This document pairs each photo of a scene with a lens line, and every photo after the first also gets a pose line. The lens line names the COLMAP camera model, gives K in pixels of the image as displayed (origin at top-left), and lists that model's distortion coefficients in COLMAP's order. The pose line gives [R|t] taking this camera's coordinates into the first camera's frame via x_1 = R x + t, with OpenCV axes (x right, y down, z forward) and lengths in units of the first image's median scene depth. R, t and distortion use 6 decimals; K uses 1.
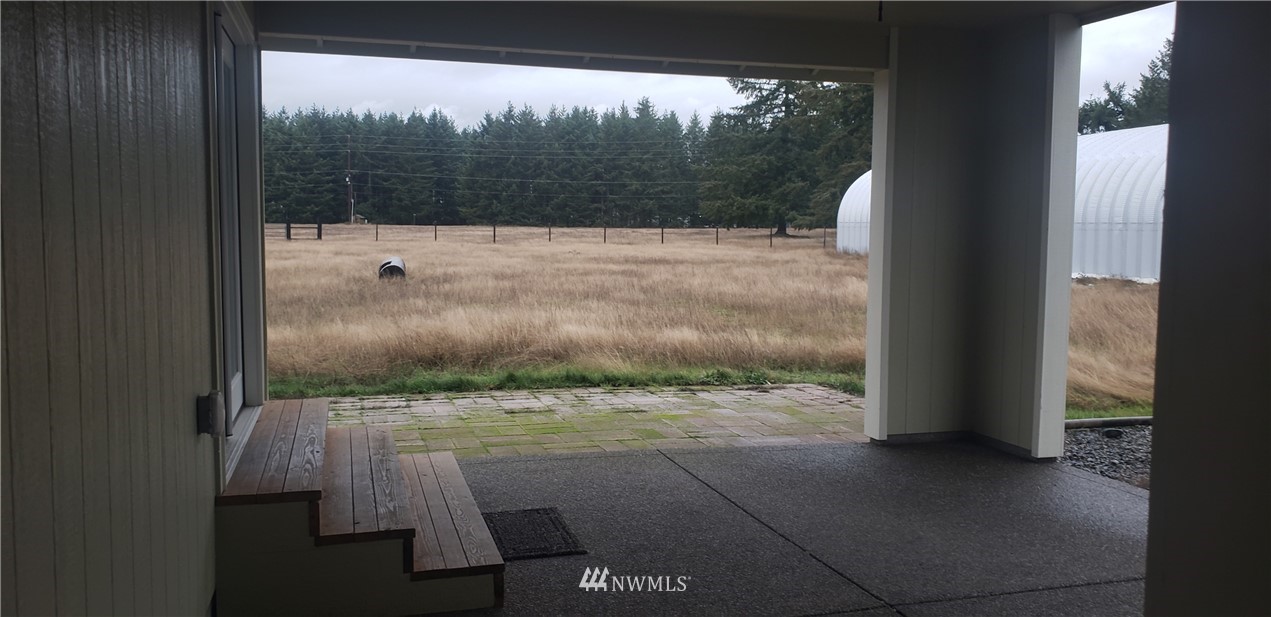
lens RADIAL K [[953.3, 0, 657.0], [0, 953.3, 294.5], [0, 0, 1]] dist [0.007438, 0.000737]
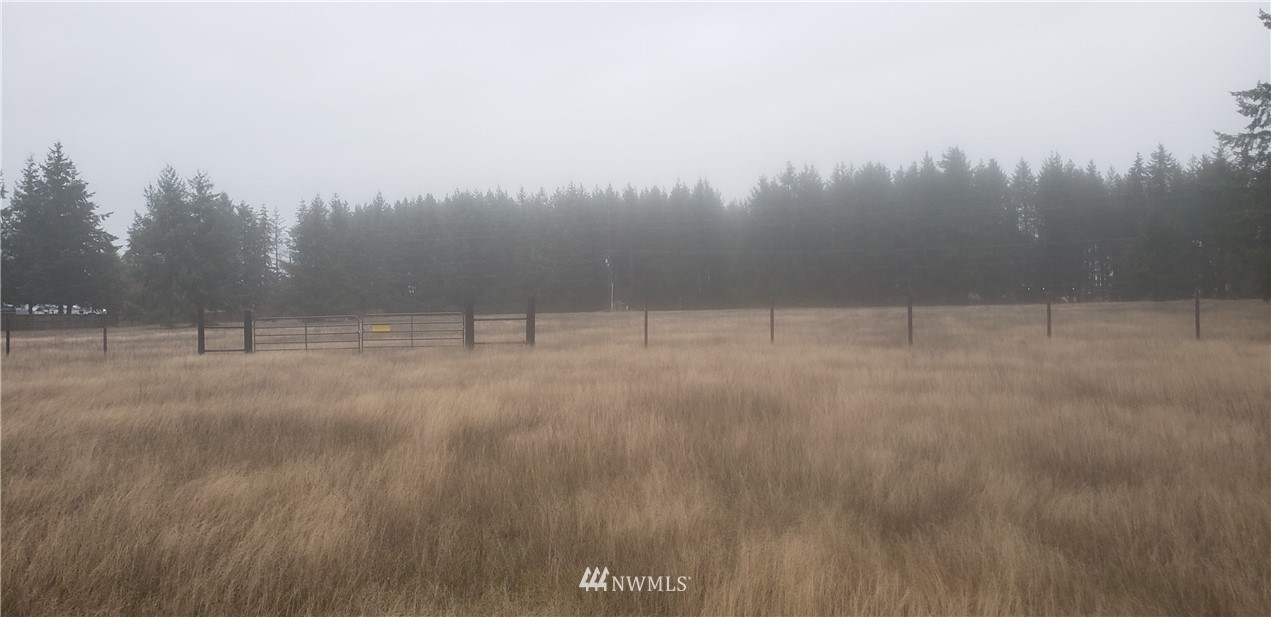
lens RADIAL K [[953.3, 0, 657.0], [0, 953.3, 294.5], [0, 0, 1]] dist [0.007438, 0.000737]
pose [[0.965021, -0.033064, -0.260081, -0.048996], [0.010433, 0.996073, -0.087919, -0.011126], [0.261967, 0.082130, 0.961576, 0.159374]]
